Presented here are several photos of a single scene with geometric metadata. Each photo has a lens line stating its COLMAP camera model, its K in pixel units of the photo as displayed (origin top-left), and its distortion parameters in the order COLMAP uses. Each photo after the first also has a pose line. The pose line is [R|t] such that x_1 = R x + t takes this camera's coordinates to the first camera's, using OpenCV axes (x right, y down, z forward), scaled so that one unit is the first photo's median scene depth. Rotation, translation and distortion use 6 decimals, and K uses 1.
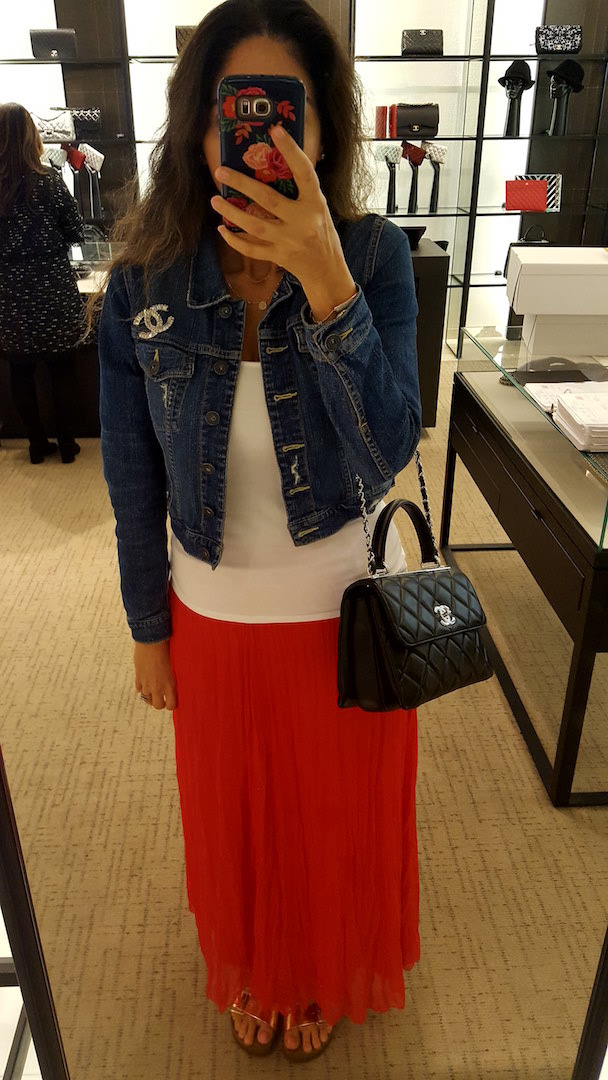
lens RADIAL K [[807.2, 0, 271.3], [0, 807.2, 539.5], [0, 0, 1]] dist [-0.047067, -0.000473]
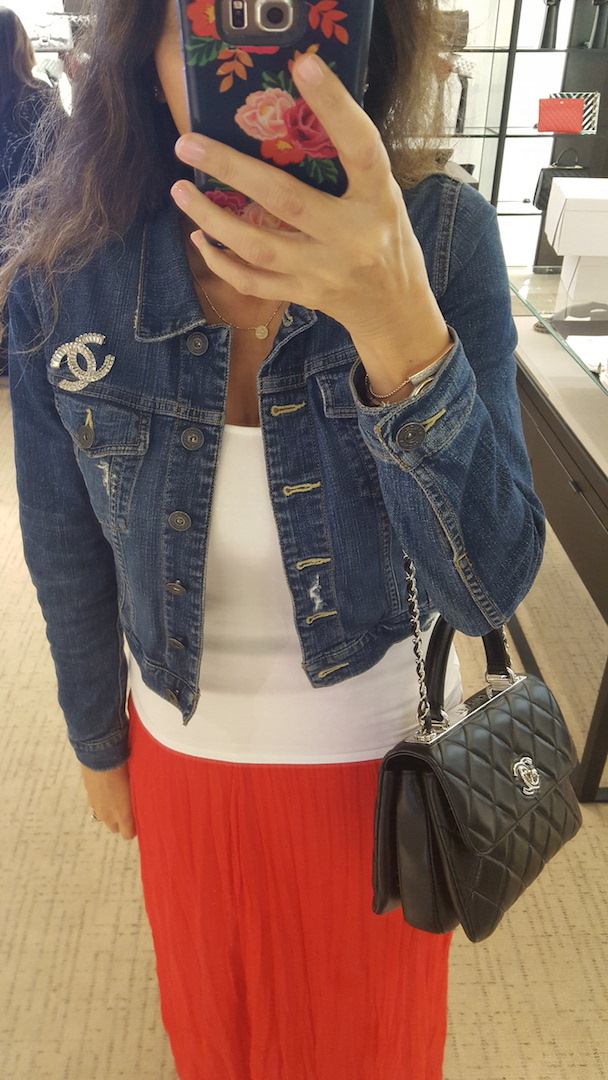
lens RADIAL K [[807.2, 0, 271.3], [0, 807.2, 539.5], [0, 0, 1]] dist [-0.047067, -0.000473]
pose [[0.999827, 0.014923, -0.011113, 0.000433], [-0.013884, 0.995995, 0.088320, -0.051268], [0.012386, -0.088150, 0.996030, 0.104992]]
